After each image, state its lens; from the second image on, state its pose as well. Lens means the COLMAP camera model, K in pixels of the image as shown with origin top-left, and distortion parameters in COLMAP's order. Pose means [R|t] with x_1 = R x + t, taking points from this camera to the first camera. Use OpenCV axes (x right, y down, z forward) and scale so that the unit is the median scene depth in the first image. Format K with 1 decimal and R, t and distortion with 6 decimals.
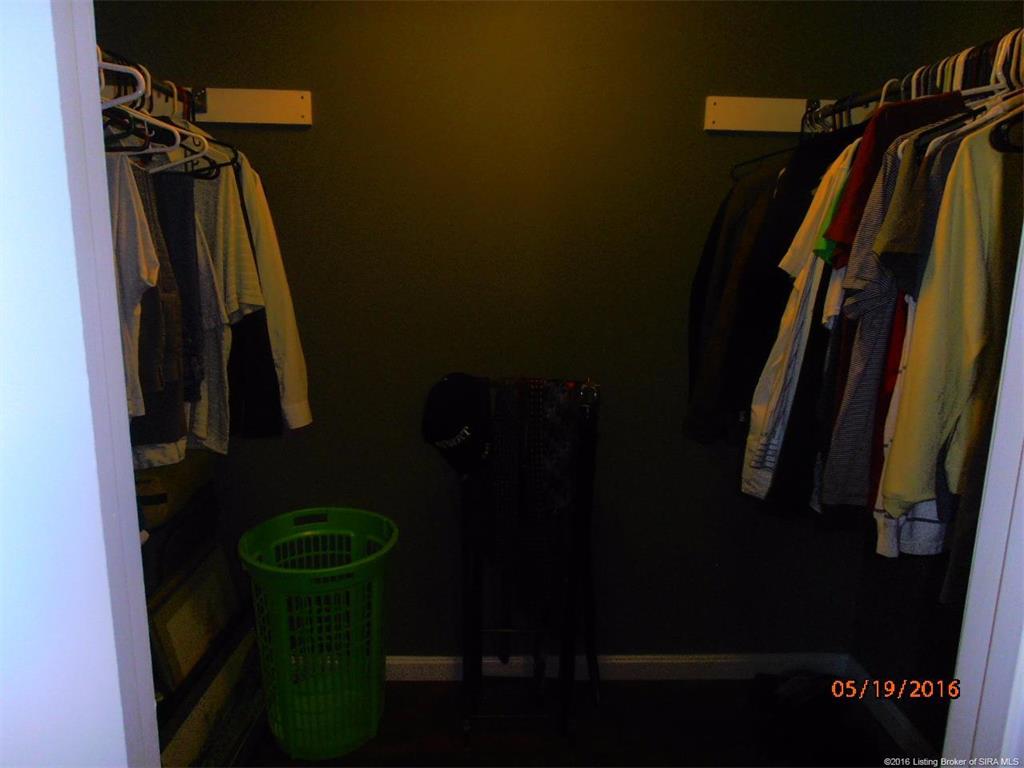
lens RADIAL K [[720.4, 0, 512.4], [0, 720.4, 384.4], [0, 0, 1]] dist [-0.017324, 0.008356]
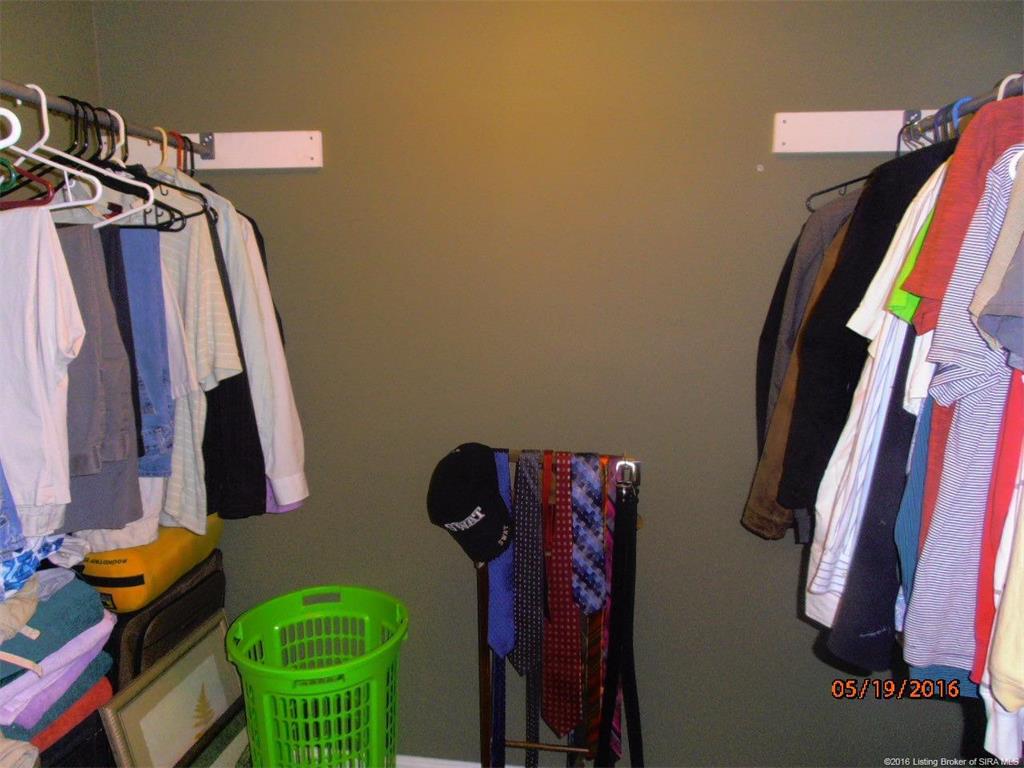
lens RADIAL K [[720.4, 0, 511.1], [0, 720.4, 383.1], [0, 0, 1]] dist [-0.017324, 0.008356]
pose [[0.986921, 0.005733, -0.161100, 0.109038], [-0.013488, 0.998800, -0.047087, -0.048333], [0.160637, 0.048644, 0.985814, 0.153852]]
